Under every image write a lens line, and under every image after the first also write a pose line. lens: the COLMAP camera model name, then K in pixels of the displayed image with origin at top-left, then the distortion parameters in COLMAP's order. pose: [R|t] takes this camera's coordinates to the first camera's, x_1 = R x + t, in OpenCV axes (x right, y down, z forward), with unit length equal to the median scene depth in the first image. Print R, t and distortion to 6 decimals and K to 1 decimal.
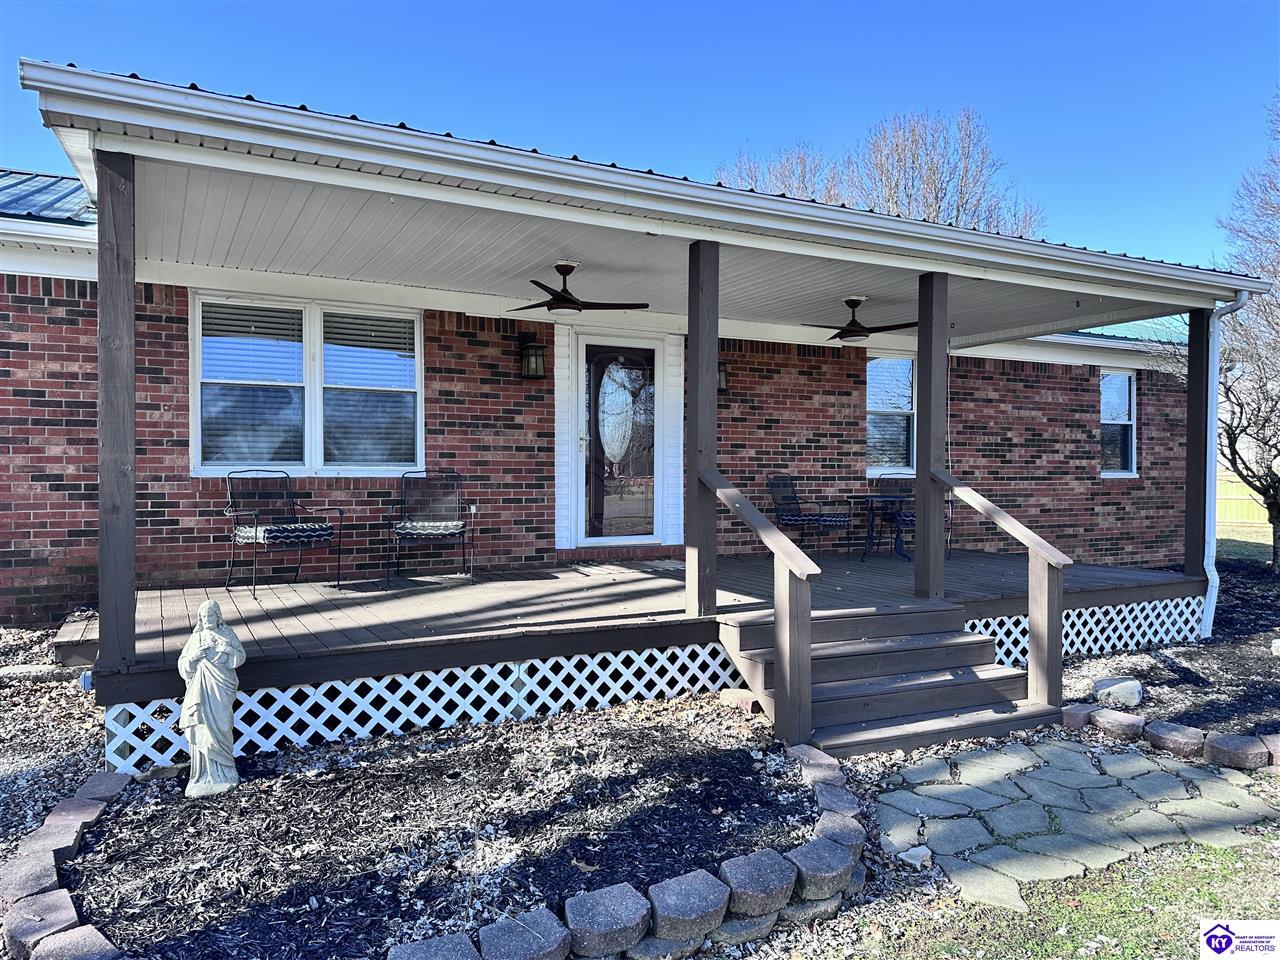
lens RADIAL K [[917.6, 0, 654.0], [0, 917.6, 493.6], [0, 0, 1]] dist [0.083323, -0.110045]
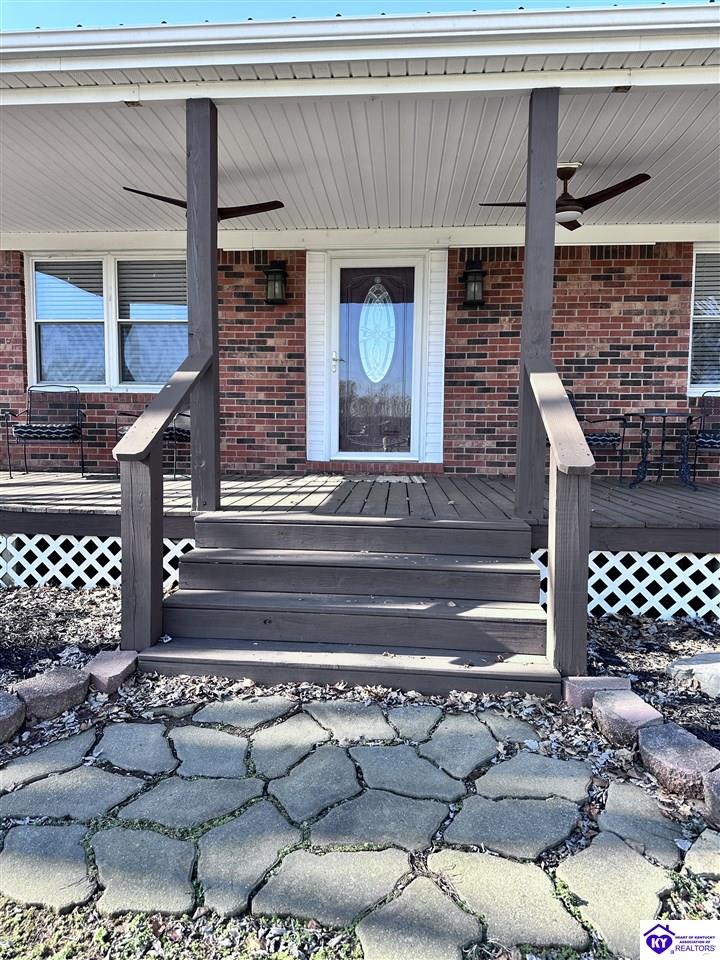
lens RADIAL K [[688.2, 0, 355.8], [0, 688.2, 495.9], [0, 0, 1]] dist [0.083323, -0.110045]
pose [[0.836557, 0.054590, -0.545153, 0.363144], [-0.020216, 0.997422, 0.068858, 0.040858], [0.547507, -0.046583, 0.835504, 0.305822]]
